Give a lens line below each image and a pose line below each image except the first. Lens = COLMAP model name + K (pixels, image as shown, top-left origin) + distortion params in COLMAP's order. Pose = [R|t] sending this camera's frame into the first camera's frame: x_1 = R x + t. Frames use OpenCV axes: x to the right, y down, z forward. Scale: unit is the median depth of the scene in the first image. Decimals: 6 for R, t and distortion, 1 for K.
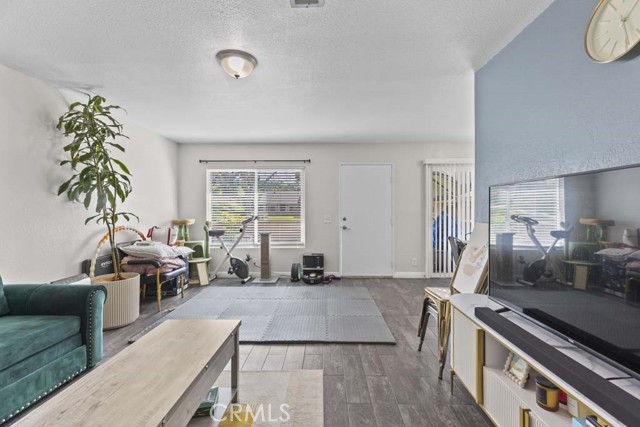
lens RADIAL K [[287.1, 0, 317.3], [0, 287.1, 211.6], [0, 0, 1]] dist [0.006006, -0.000049]
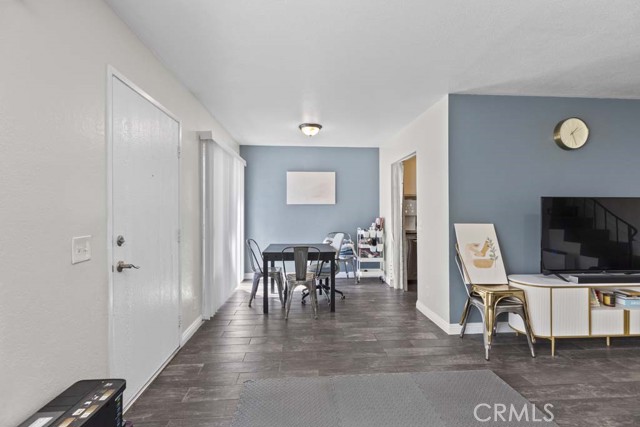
lens RADIAL K [[287.1, 0, 320.6], [0, 287.1, 209.5], [0, 0, 1]] dist [0.006006, -0.000049]
pose [[-0.108280, 0.005694, 0.994104, -0.595574], [0.004089, 0.999978, -0.005282, -0.018135], [-0.994112, 0.003492, -0.108301, 1.814467]]
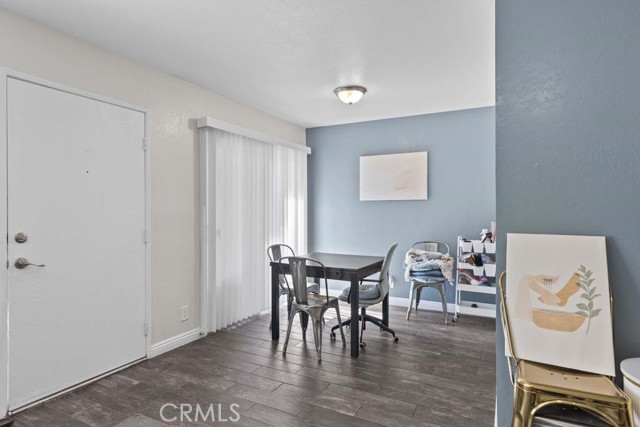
lens RADIAL K [[361.2, 0, 321.9], [0, 361.2, 211.2], [0, 0, 1]] dist [0.019296, -0.004105]
pose [[0.435004, -0.000596, 0.900428, -0.312177], [0.003332, 0.999994, -0.000948, -0.009975], [-0.900422, 0.003413, 0.435003, 1.109301]]
